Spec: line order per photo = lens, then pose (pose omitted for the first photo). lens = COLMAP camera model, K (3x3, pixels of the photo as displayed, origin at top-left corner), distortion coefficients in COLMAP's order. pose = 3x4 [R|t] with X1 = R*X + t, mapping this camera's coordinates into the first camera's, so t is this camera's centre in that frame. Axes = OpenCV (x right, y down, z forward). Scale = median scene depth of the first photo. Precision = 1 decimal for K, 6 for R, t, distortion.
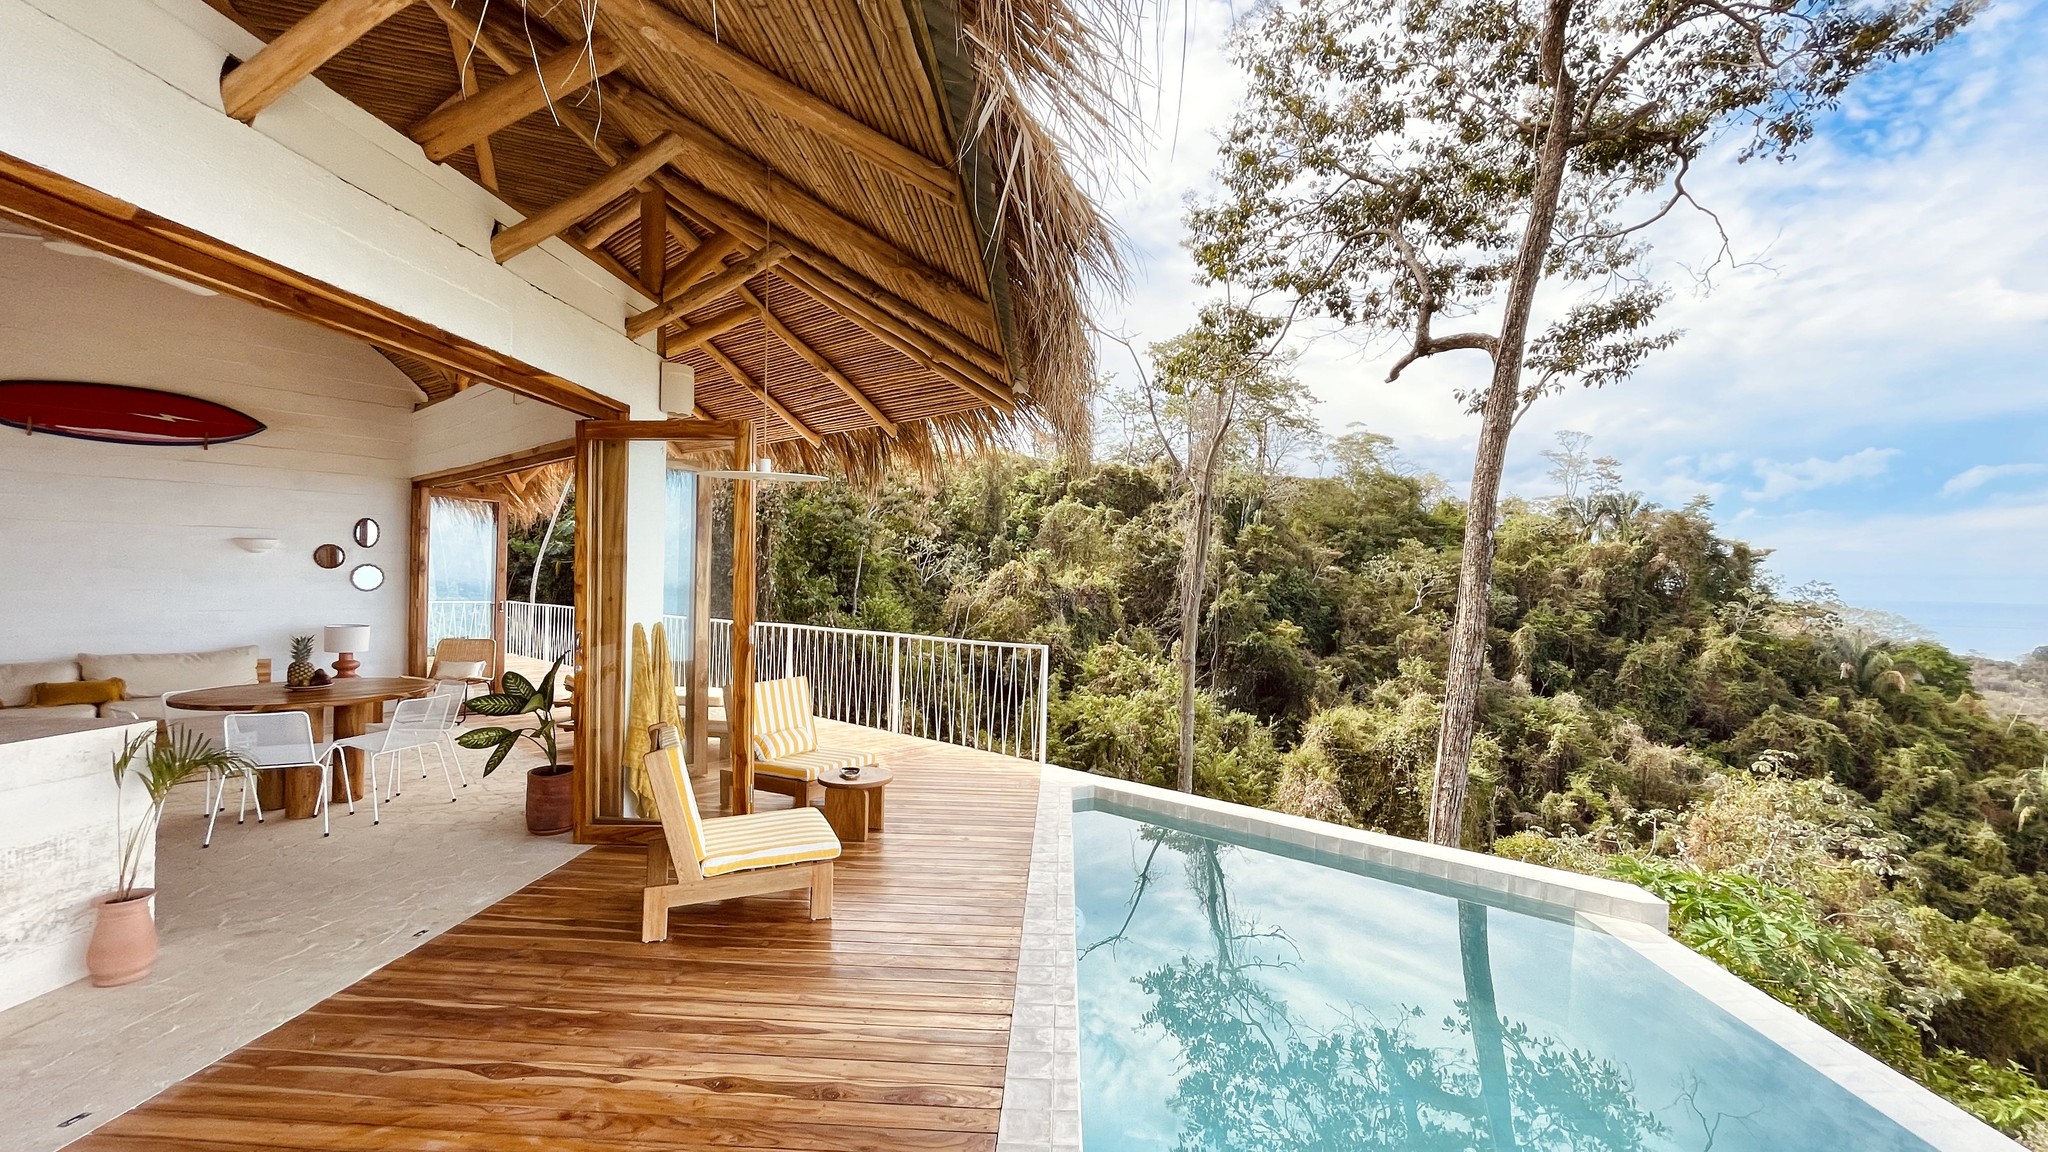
lens RADIAL K [[827.6, 0, 1027.3], [0, 827.6, 579.0], [0, 0, 1]] dist [-0.000212, -0.000555]
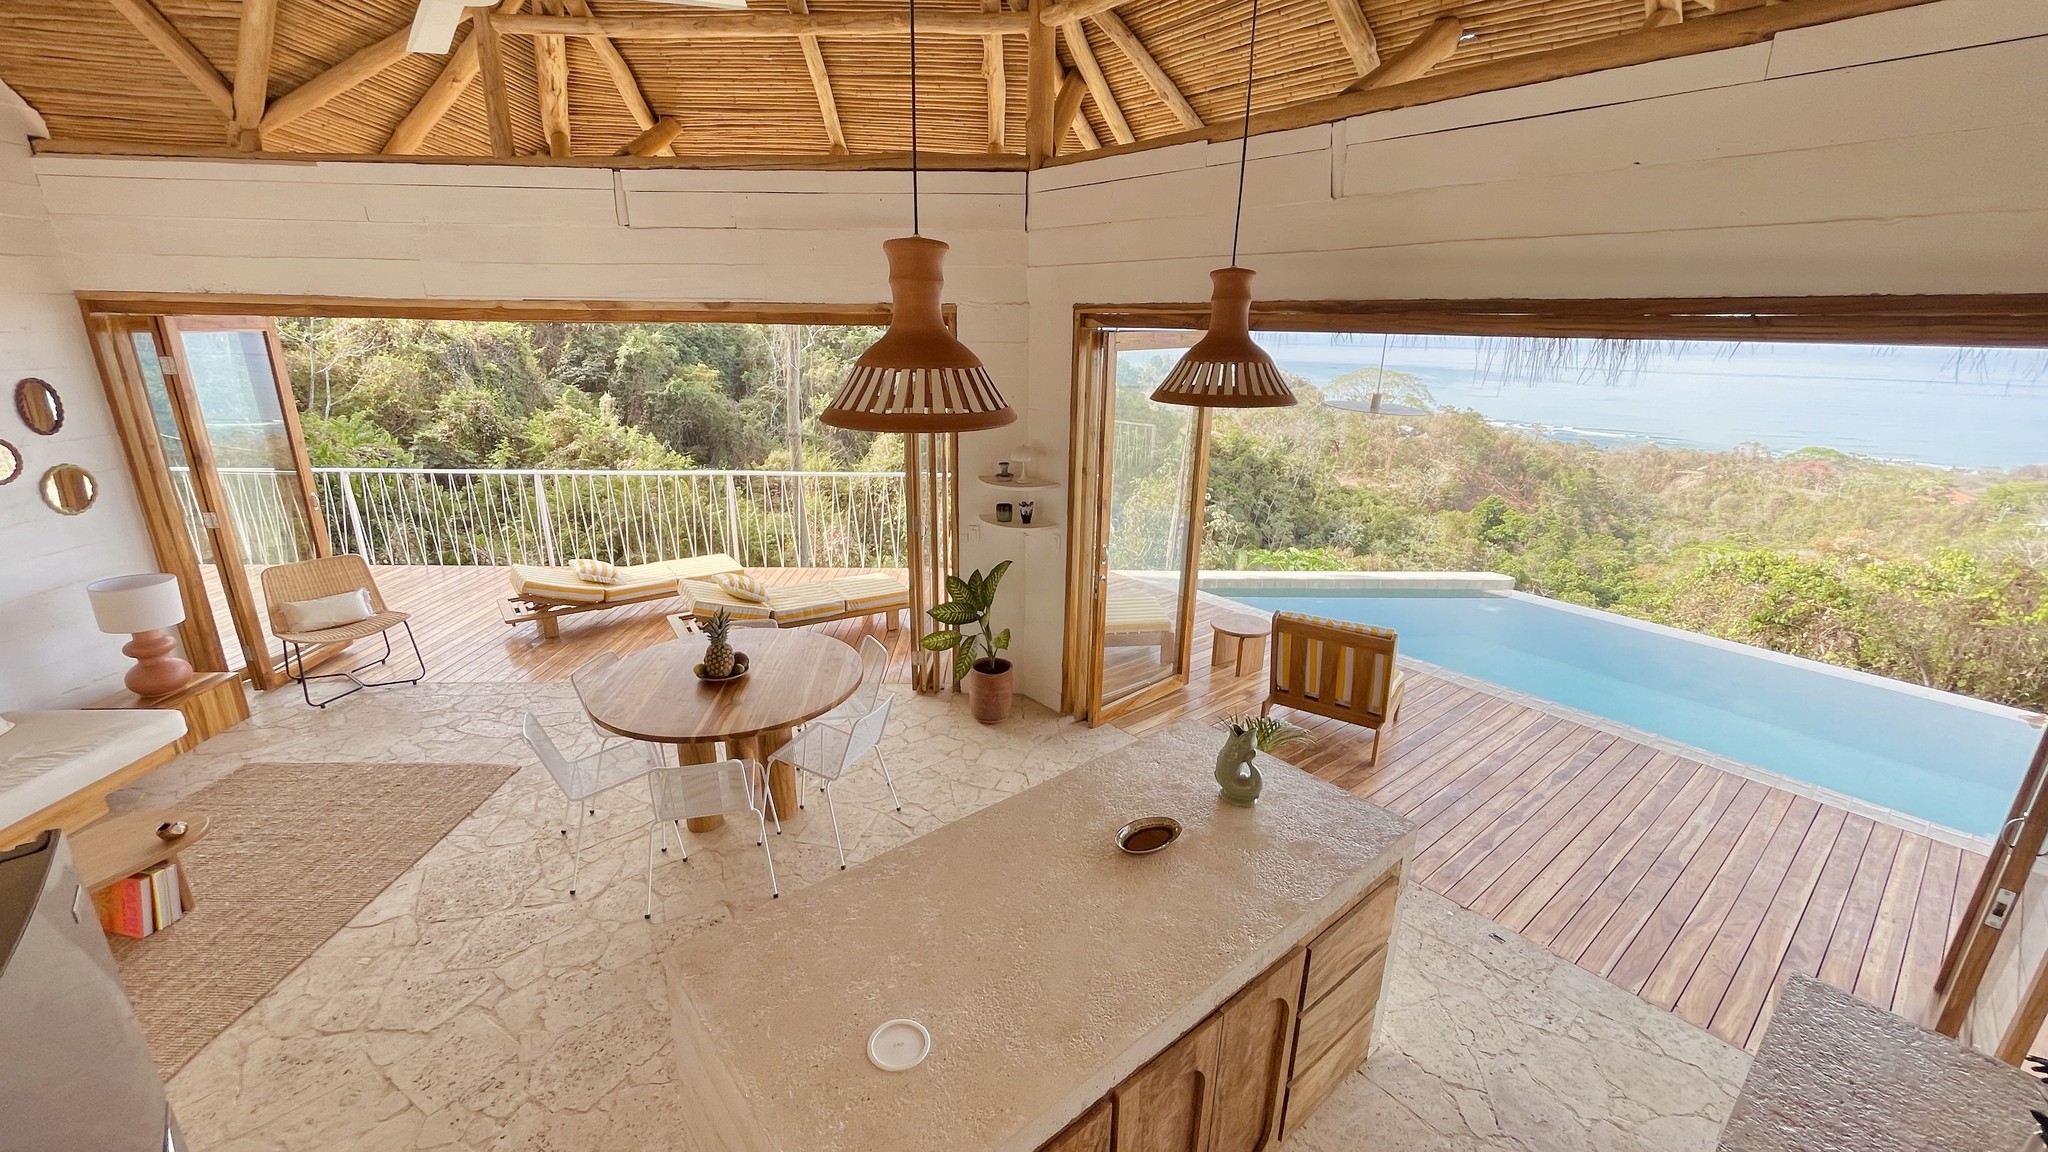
lens RADIAL K [[827.6, 0, 1023.8], [0, 827.6, 580.4], [0, 0, 1]] dist [-0.000212, -0.000555]
pose [[0.737172, -0.208332, 0.642787, -0.133317], [-0.004054, 0.949903, 0.312519, -0.022492], [-0.675693, -0.232986, 0.699397, 0.034200]]
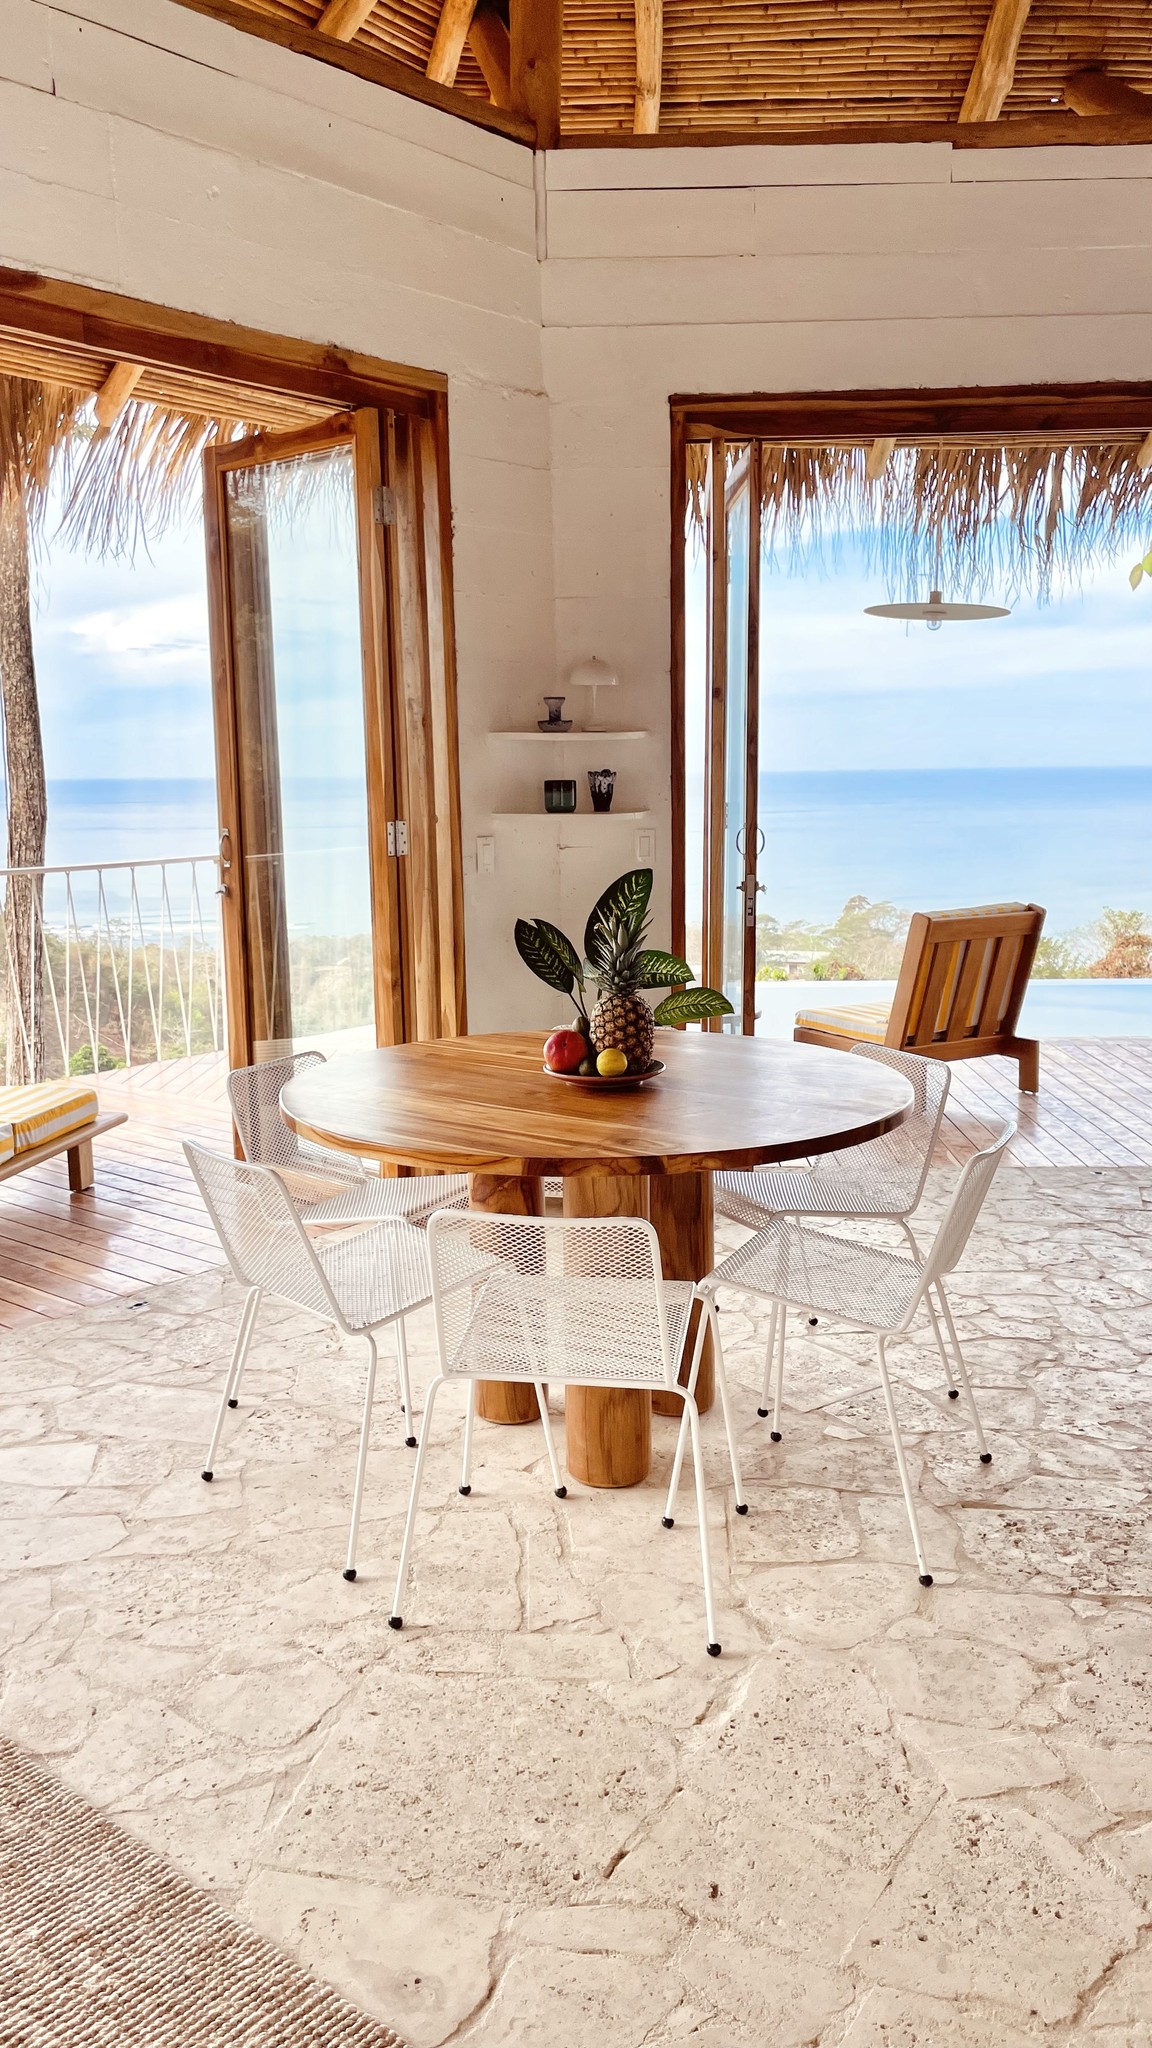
lens RADIAL K [[1563.3, 0, 568.4], [0, 1563.3, 1028.8], [0, 0, 1]] dist [0.025201, -0.045499]
pose [[-0.017594, -0.182173, 0.983109, -0.170215], [0.011219, 0.983163, 0.182383, 0.000322], [-0.999782, 0.014238, -0.015254, 0.118864]]
